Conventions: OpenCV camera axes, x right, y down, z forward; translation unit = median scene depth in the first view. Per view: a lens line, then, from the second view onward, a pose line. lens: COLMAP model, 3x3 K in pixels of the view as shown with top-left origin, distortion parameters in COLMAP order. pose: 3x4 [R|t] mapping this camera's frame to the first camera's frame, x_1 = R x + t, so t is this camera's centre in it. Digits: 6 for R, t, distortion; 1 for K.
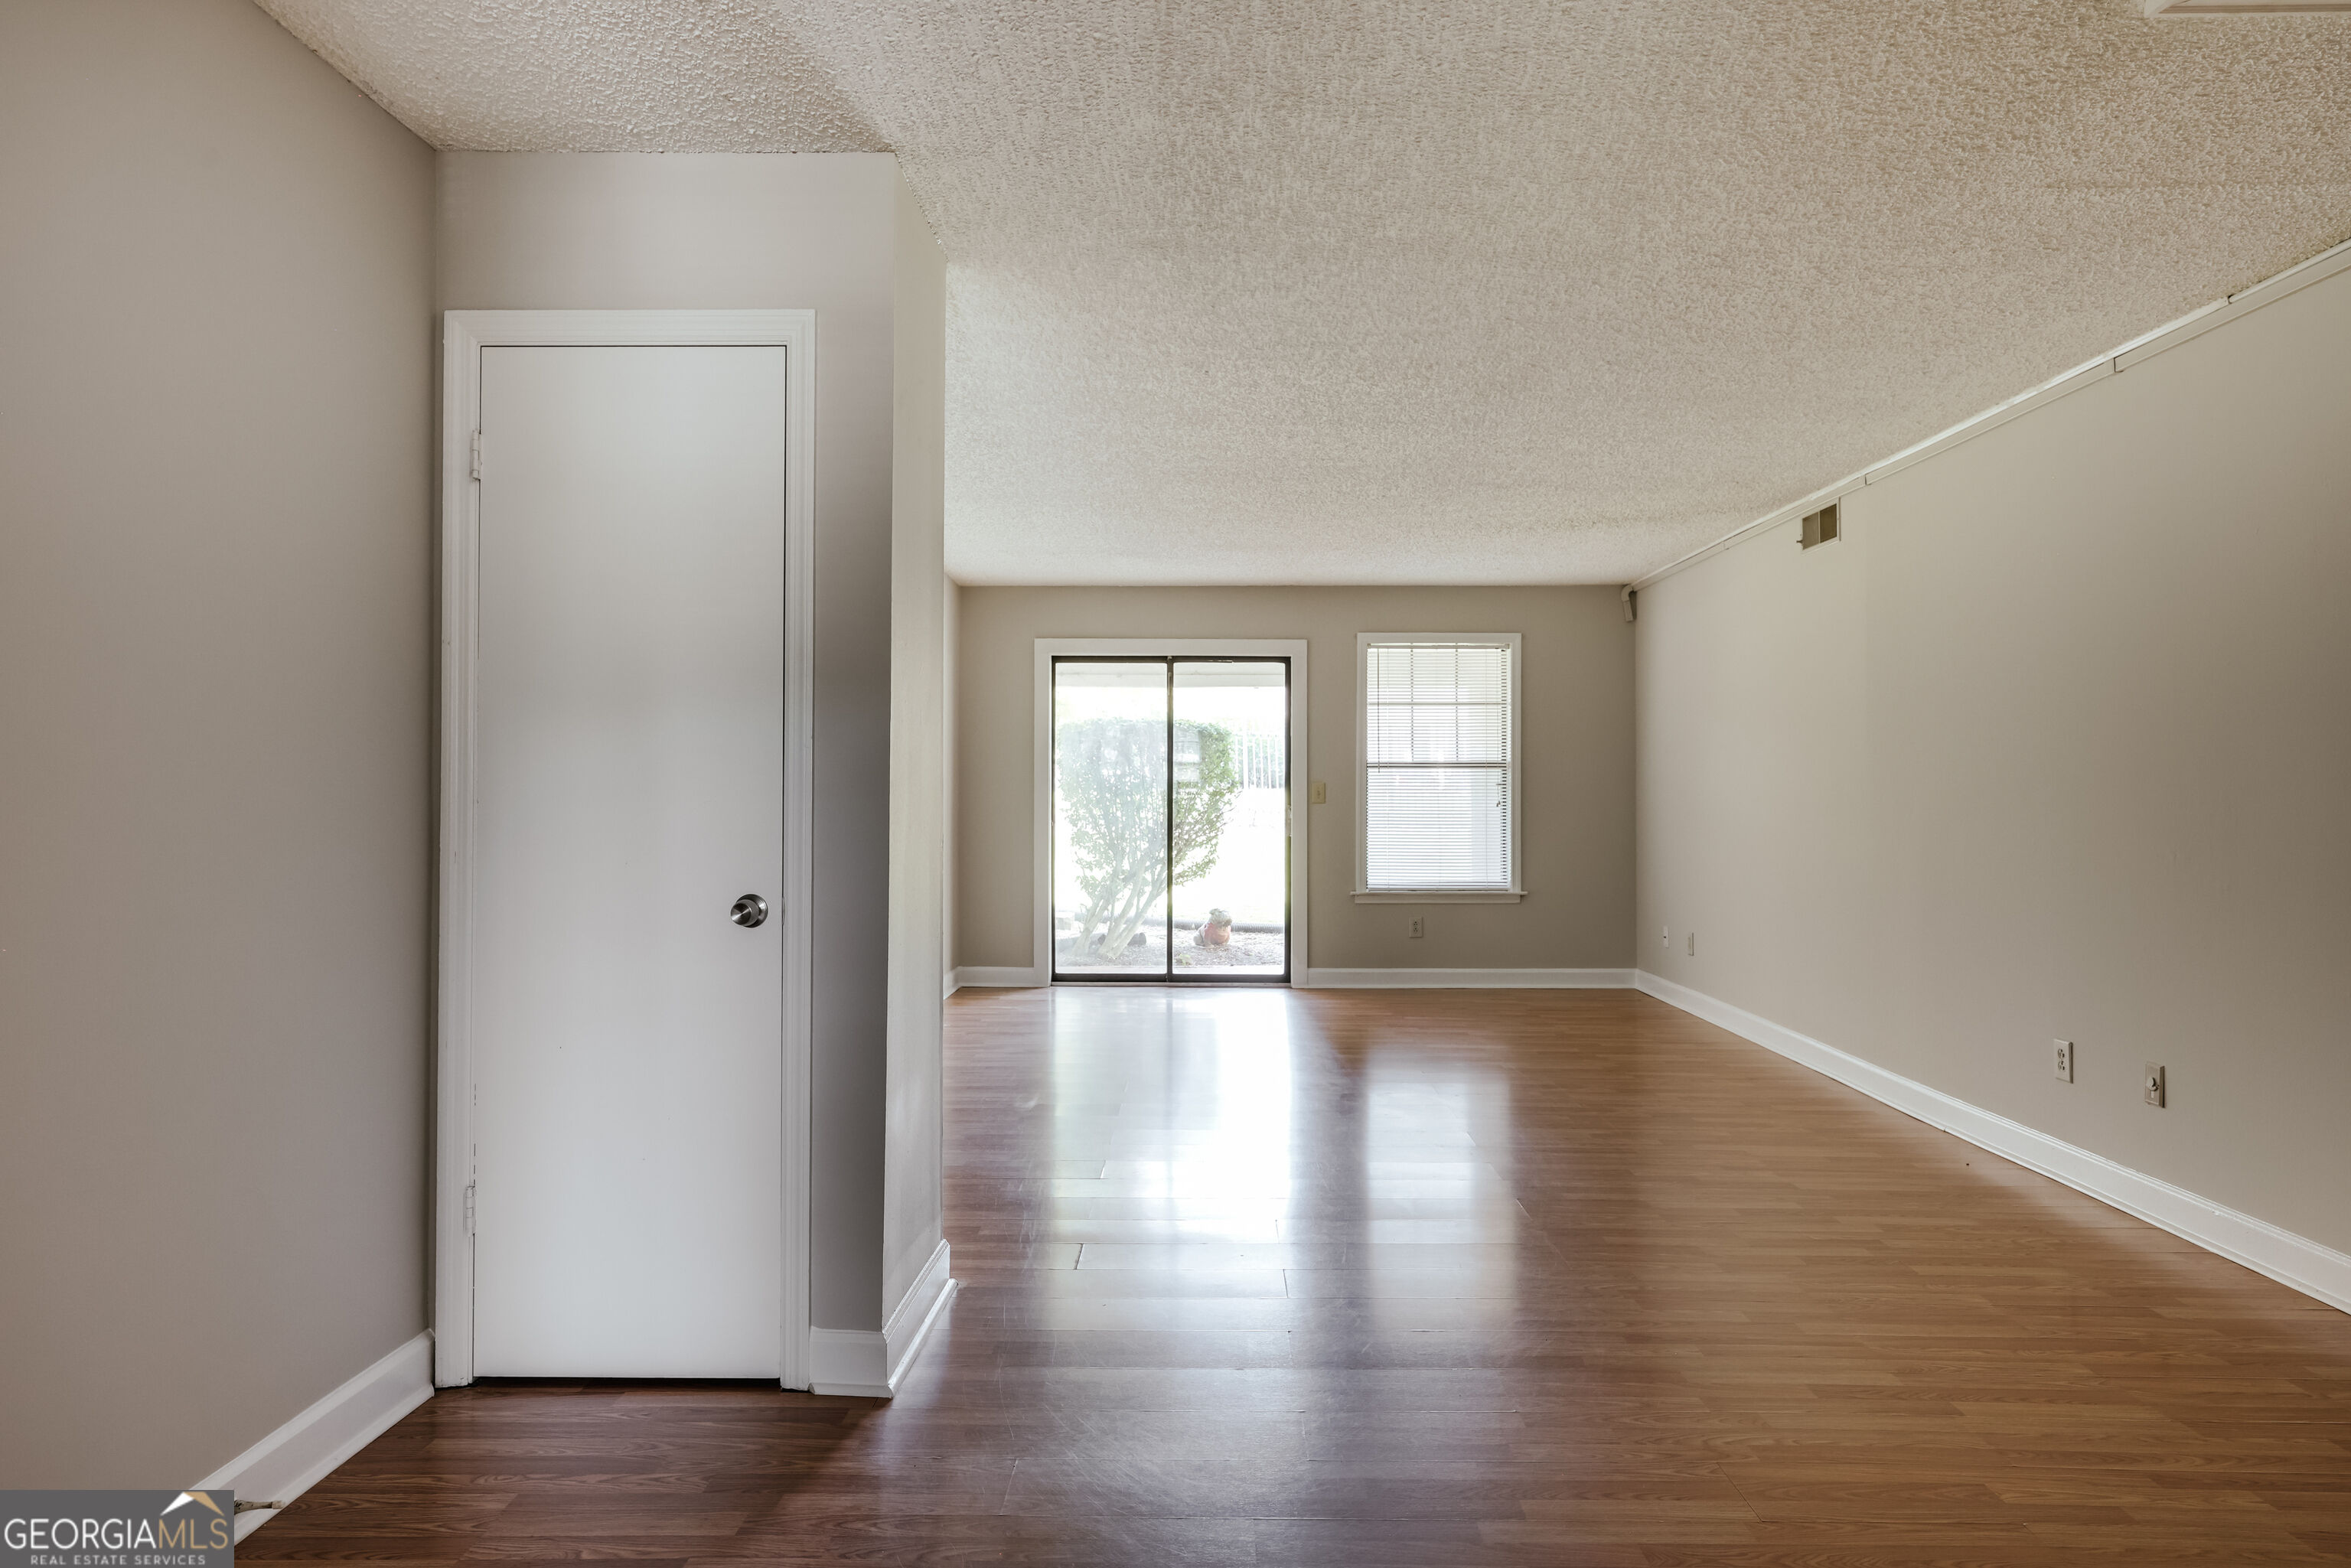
lens RADIAL K [[1439.1, 0, 1183.4], [0, 1439.1, 767.4], [0, 0, 1]] dist [0.000039, 0.002194]
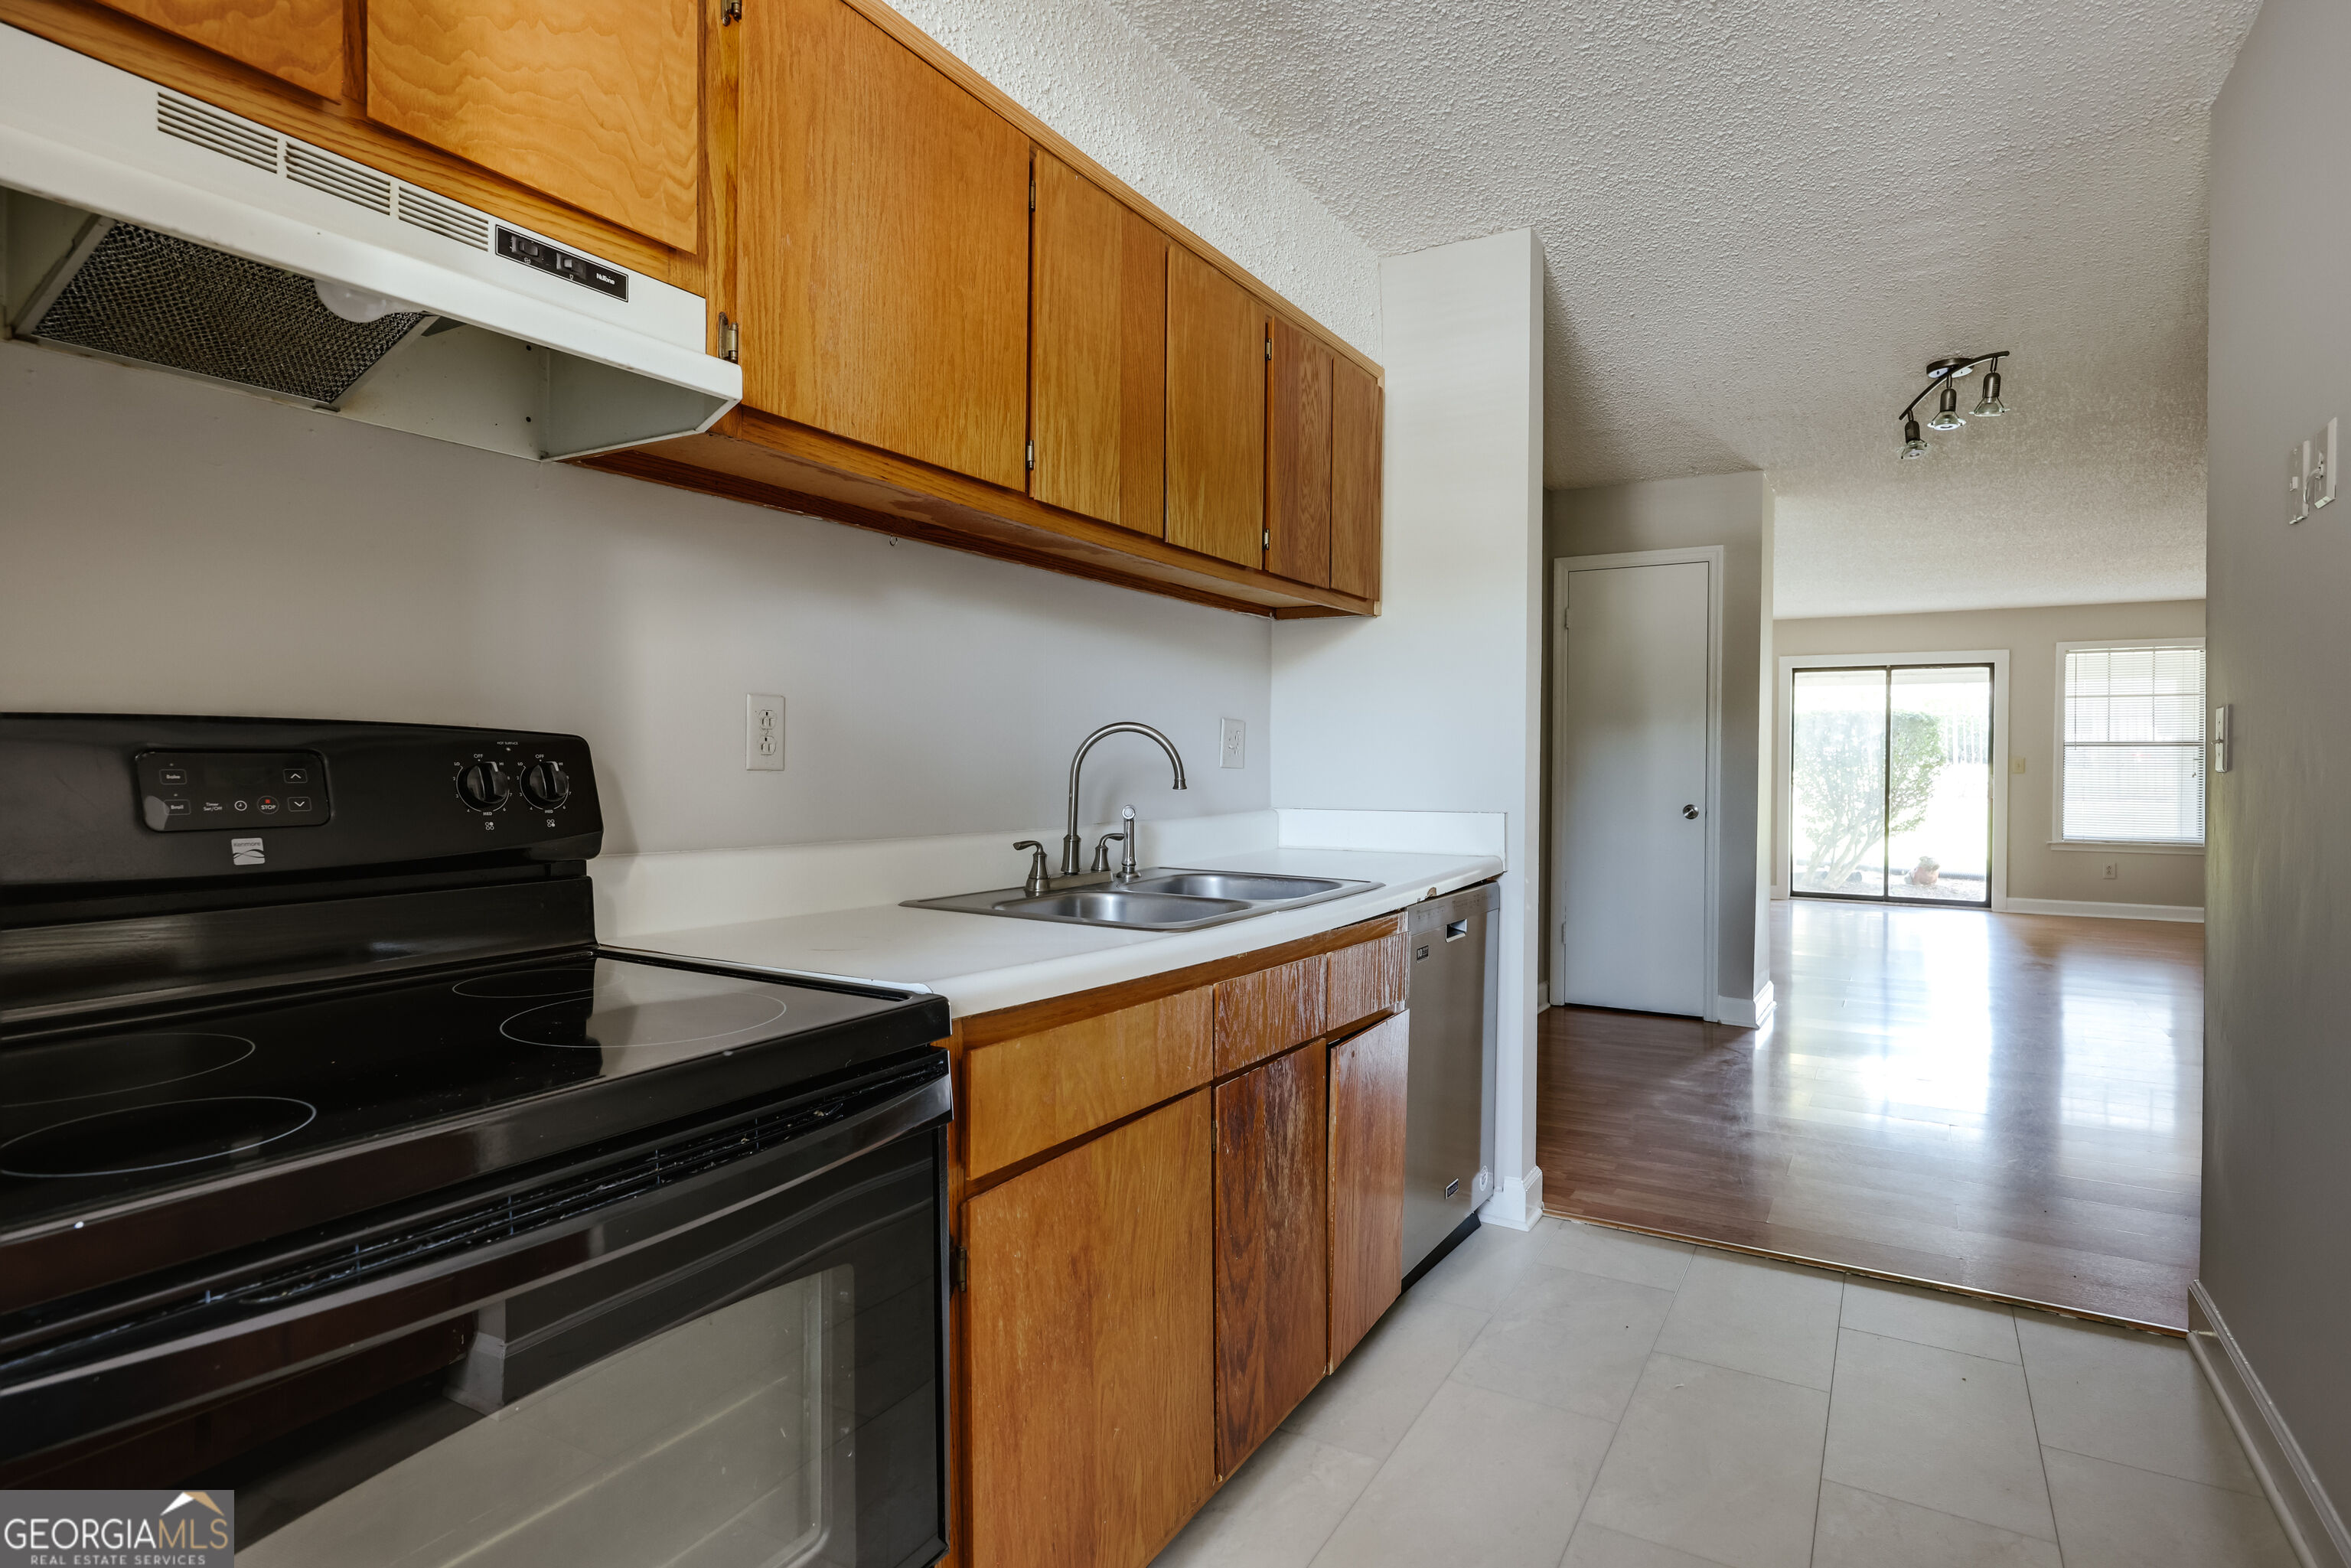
lens RADIAL K [[1199.1, 0, 1158.9], [0, 1199.1, 774.7], [0, 0, 1]] dist [-0.013653, 0.000290]
pose [[0.854417, 0.008875, -0.519512, -0.011968], [0.003645, 0.999727, 0.023074, -0.001756], [0.519575, -0.021609, 0.854152, -0.335009]]
